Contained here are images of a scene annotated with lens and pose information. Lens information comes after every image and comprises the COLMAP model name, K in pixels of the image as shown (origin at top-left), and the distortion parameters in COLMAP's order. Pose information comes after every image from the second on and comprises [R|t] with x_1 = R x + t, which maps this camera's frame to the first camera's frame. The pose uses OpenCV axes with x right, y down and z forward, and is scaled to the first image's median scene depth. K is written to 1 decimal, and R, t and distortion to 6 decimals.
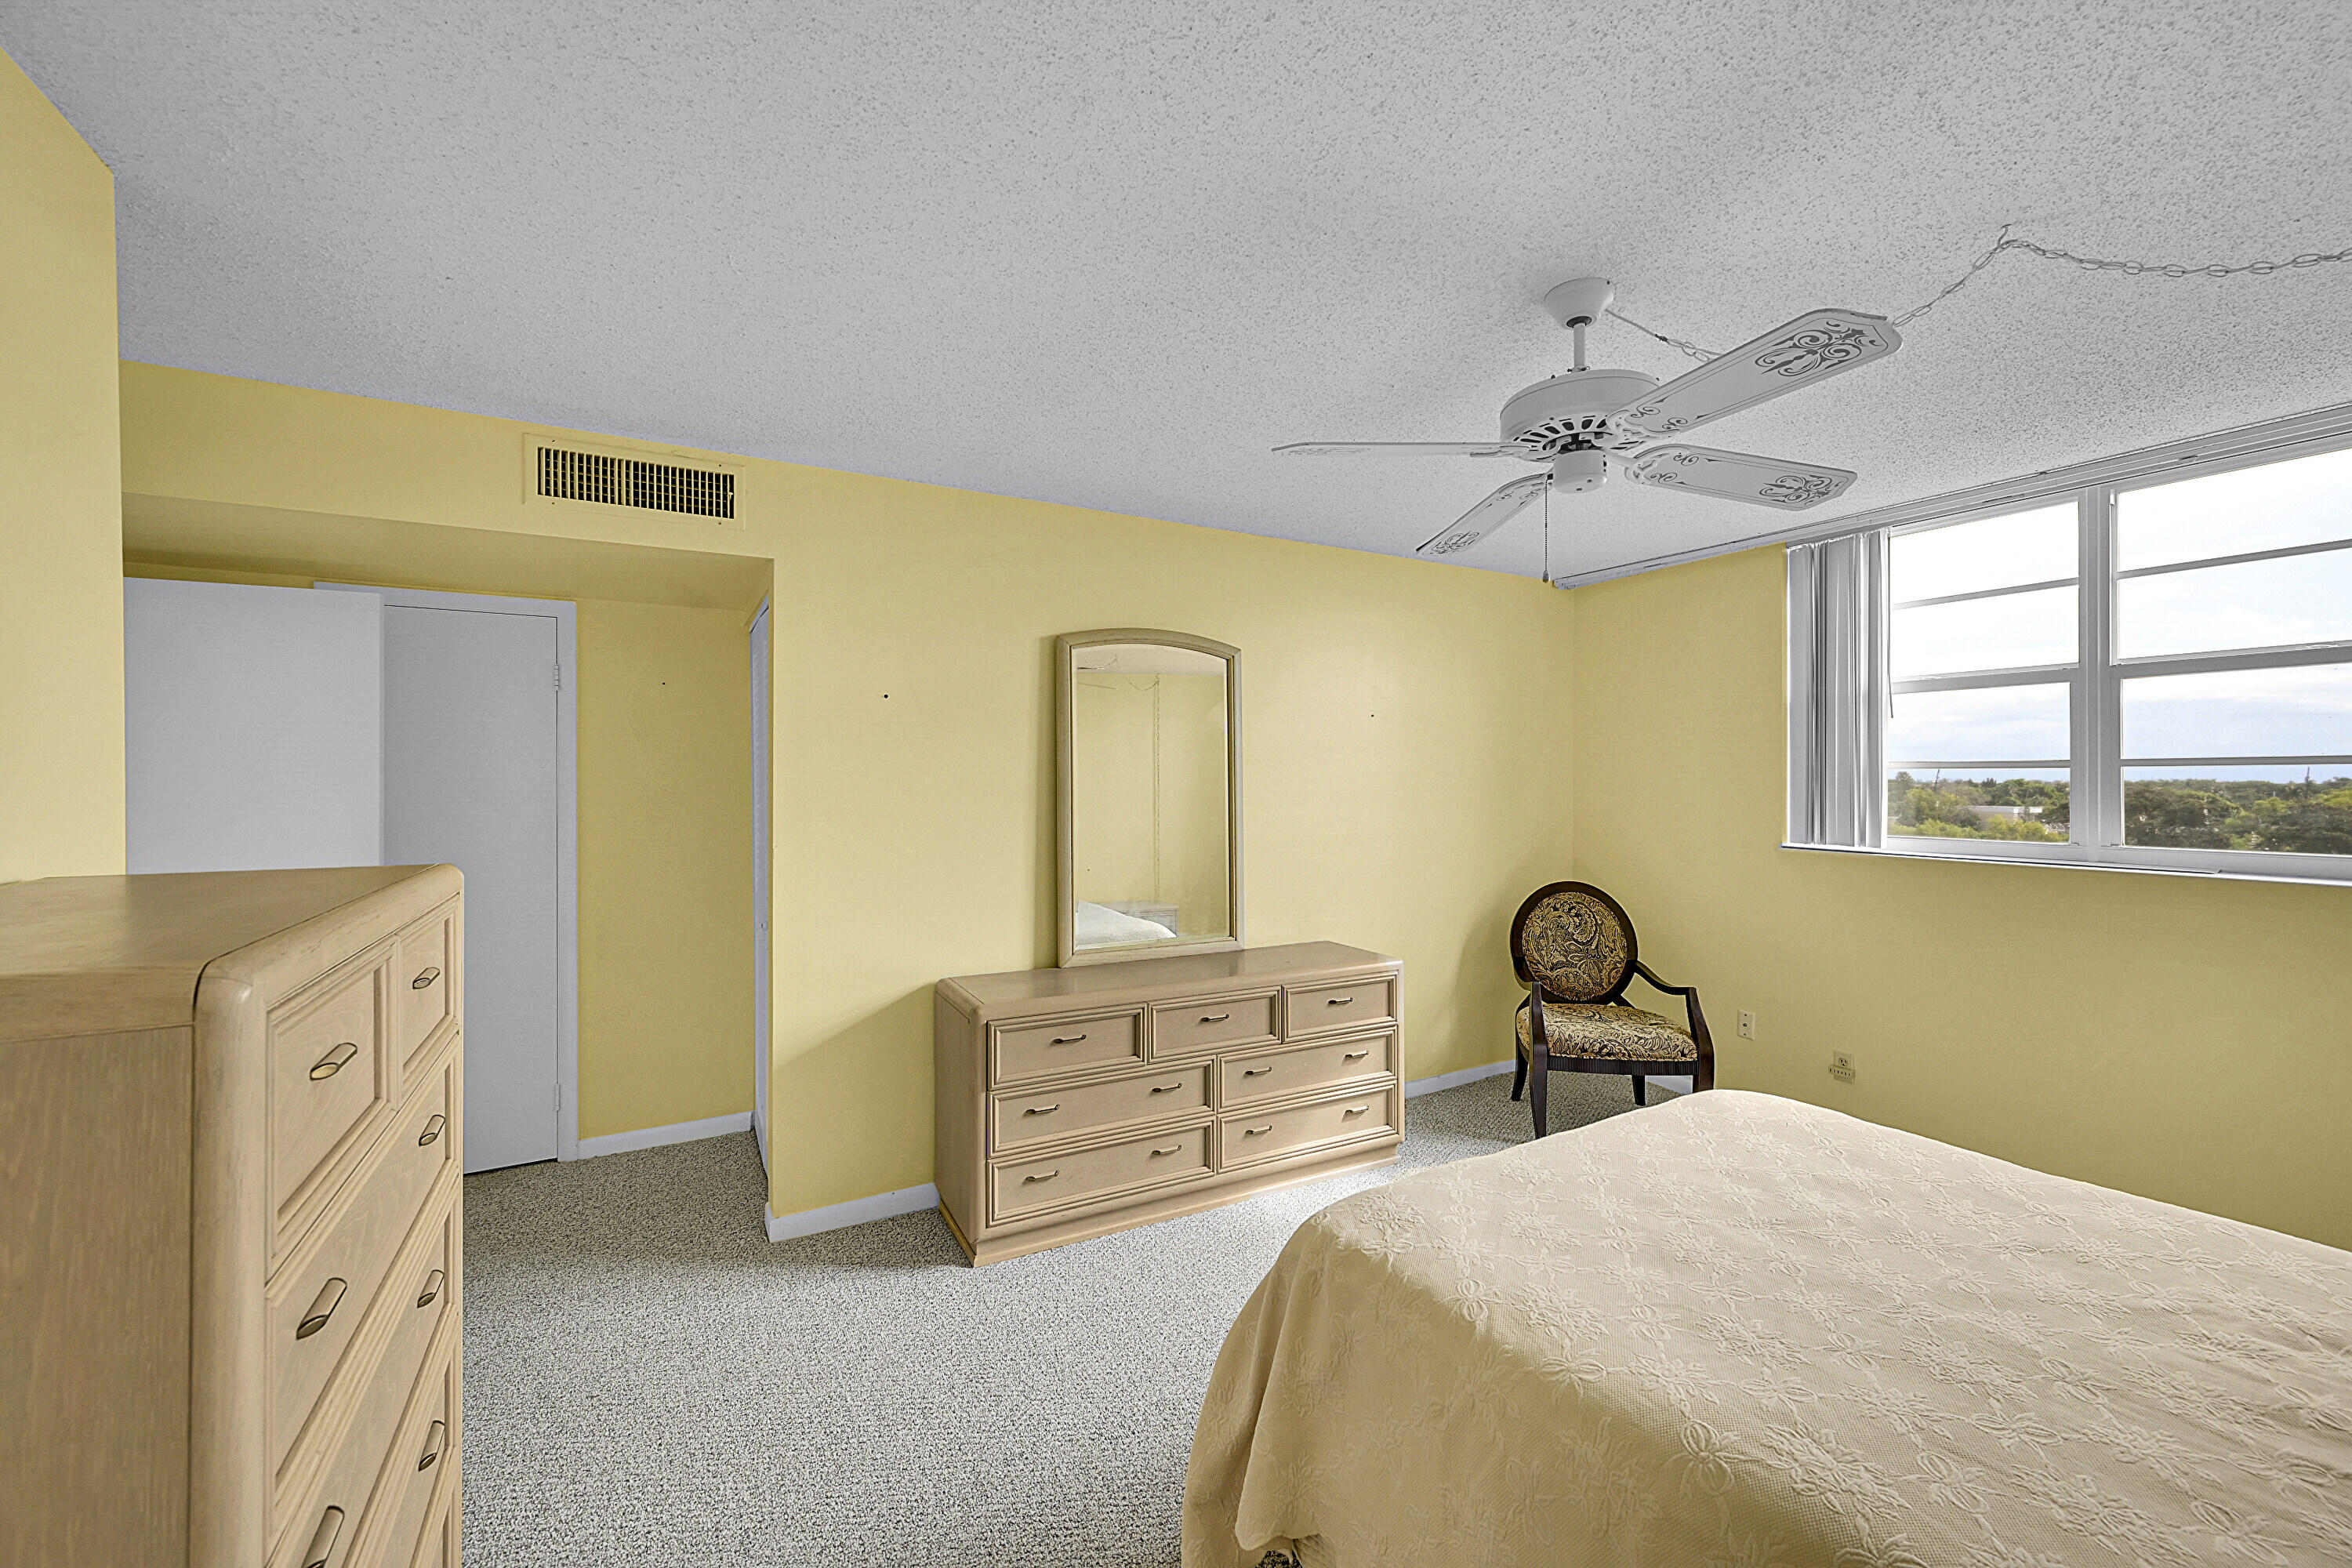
lens RADIAL K [[925.5, 0, 1161.6], [0, 925.5, 777.2], [0, 0, 1]] dist [0.000274, 0.000777]
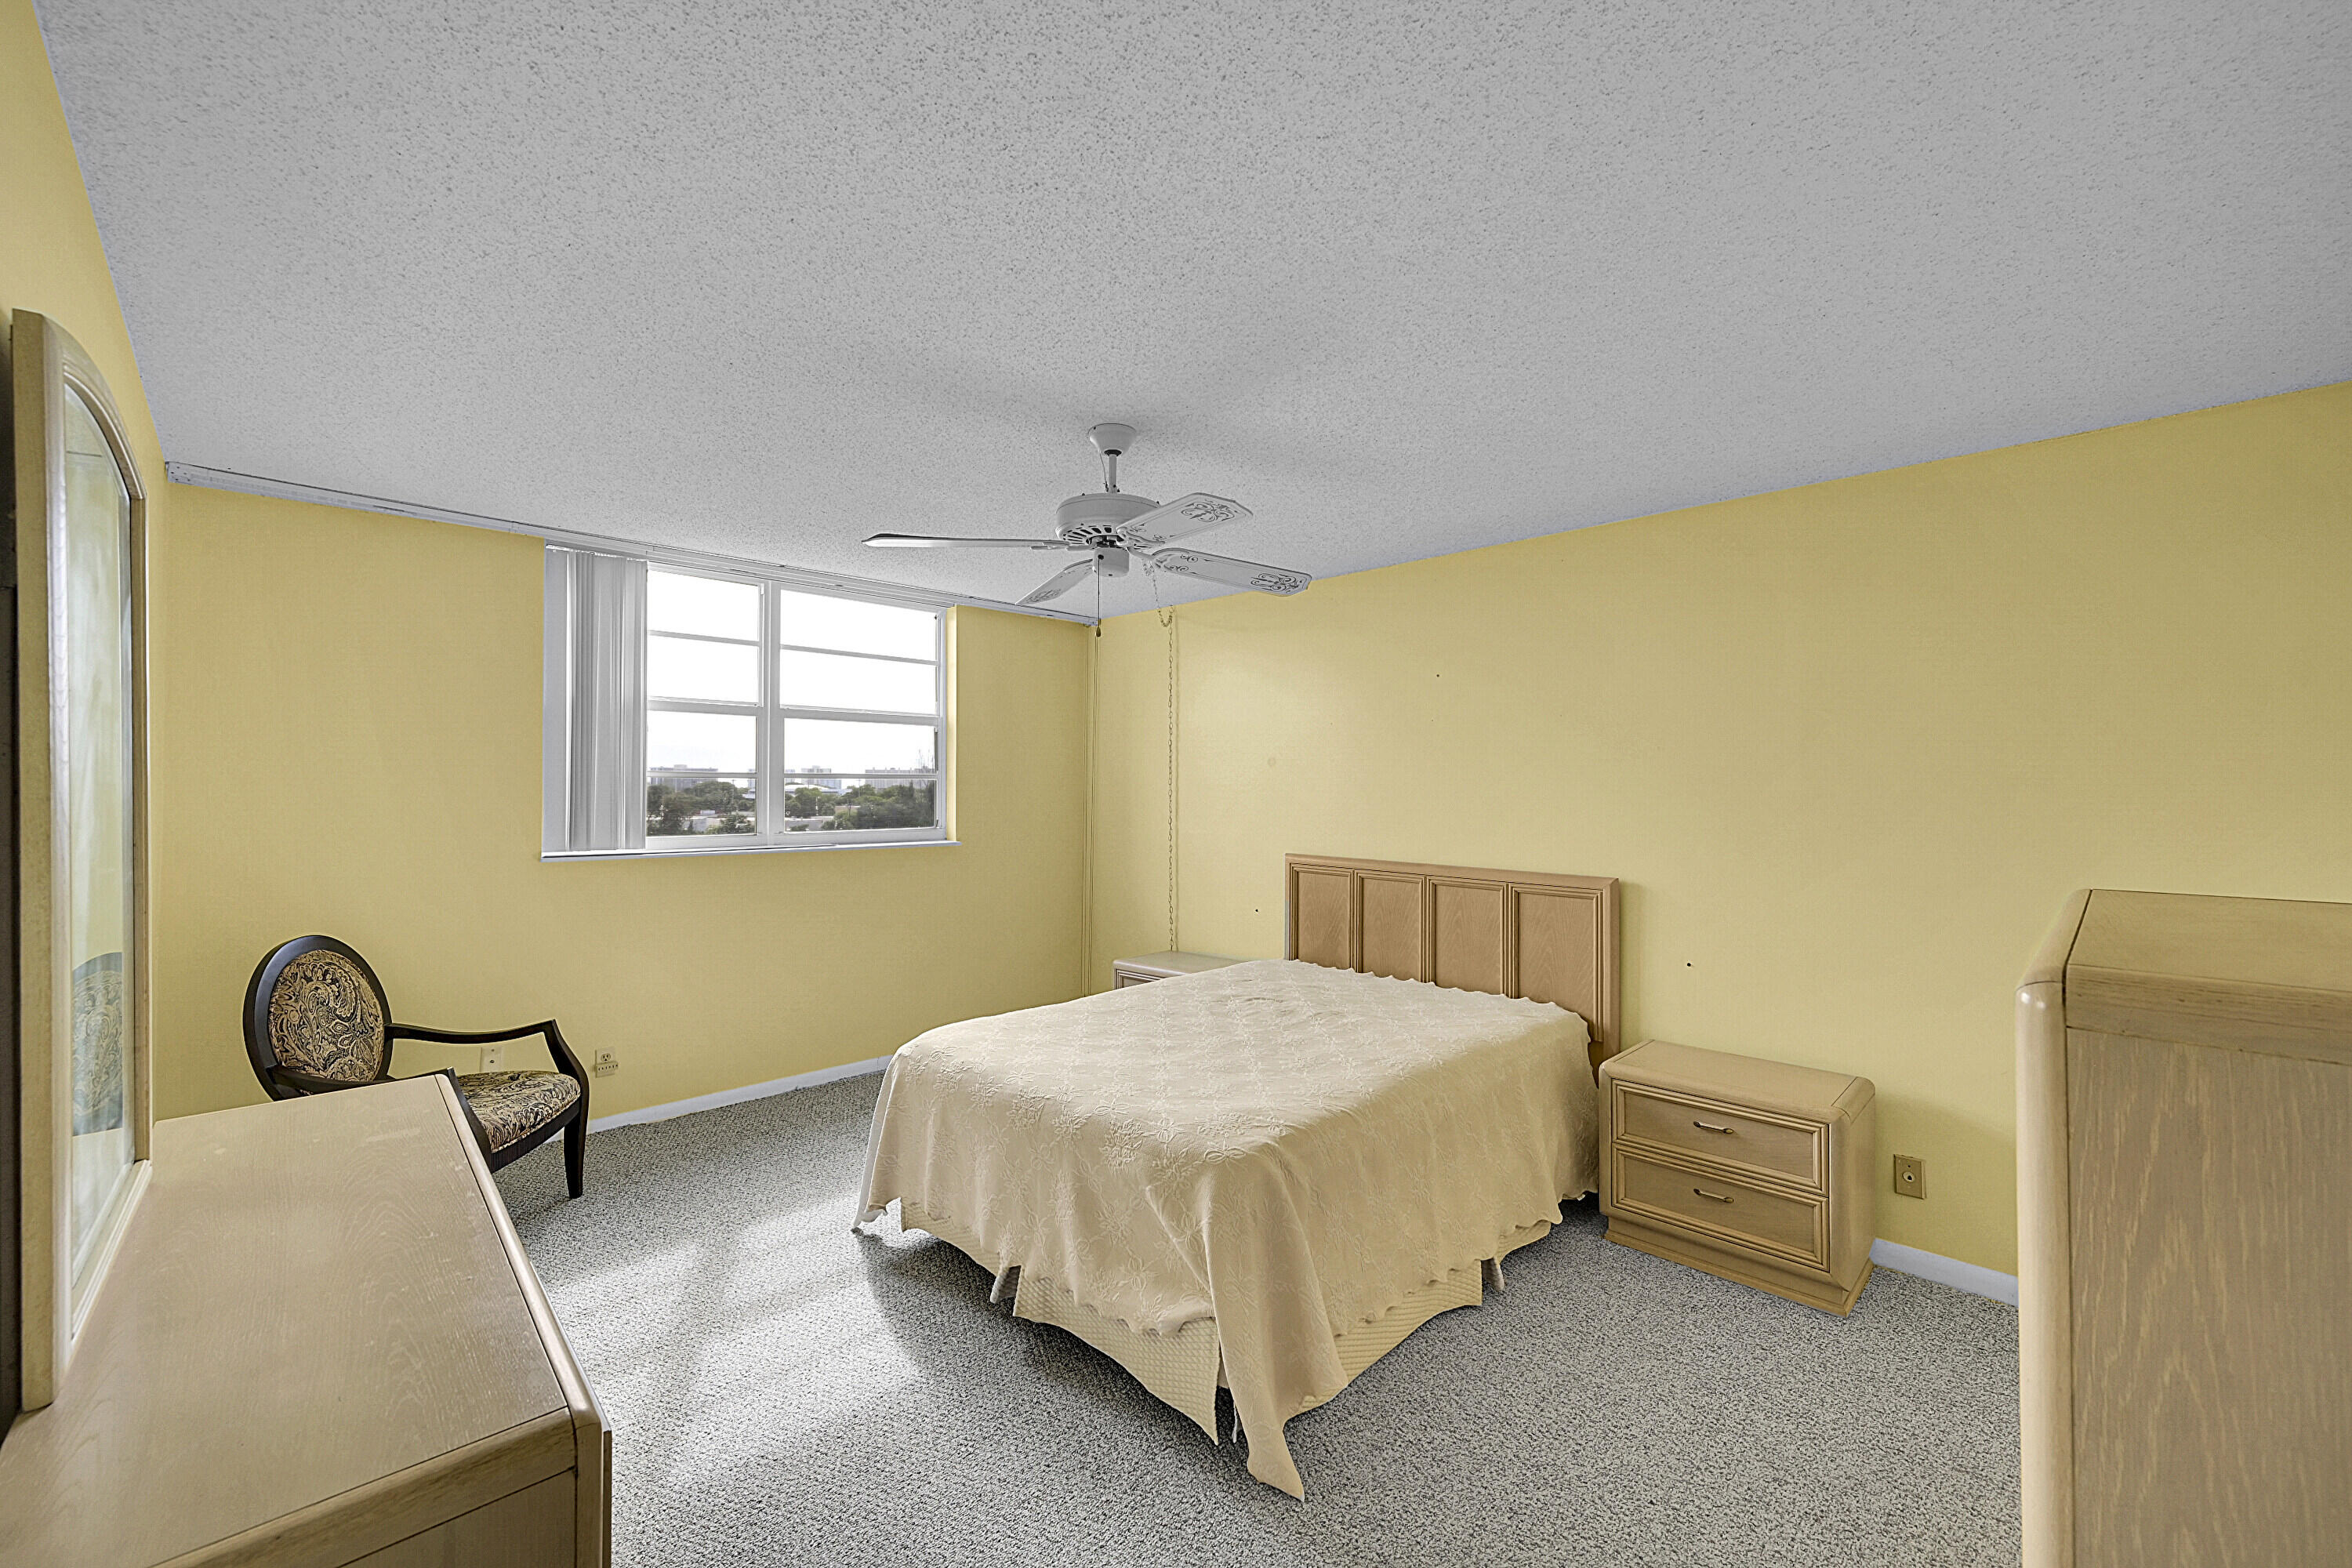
lens RADIAL K [[925.5, 0, 1176.8], [0, 925.5, 786.3], [0, 0, 1]] dist [0.000274, 0.000777]
pose [[-0.262006, 0.005490, 0.965051, -0.501769], [0.000774, 0.999985, -0.005478, 0.009304], [-0.965066, -0.000689, -0.262006, 0.741513]]
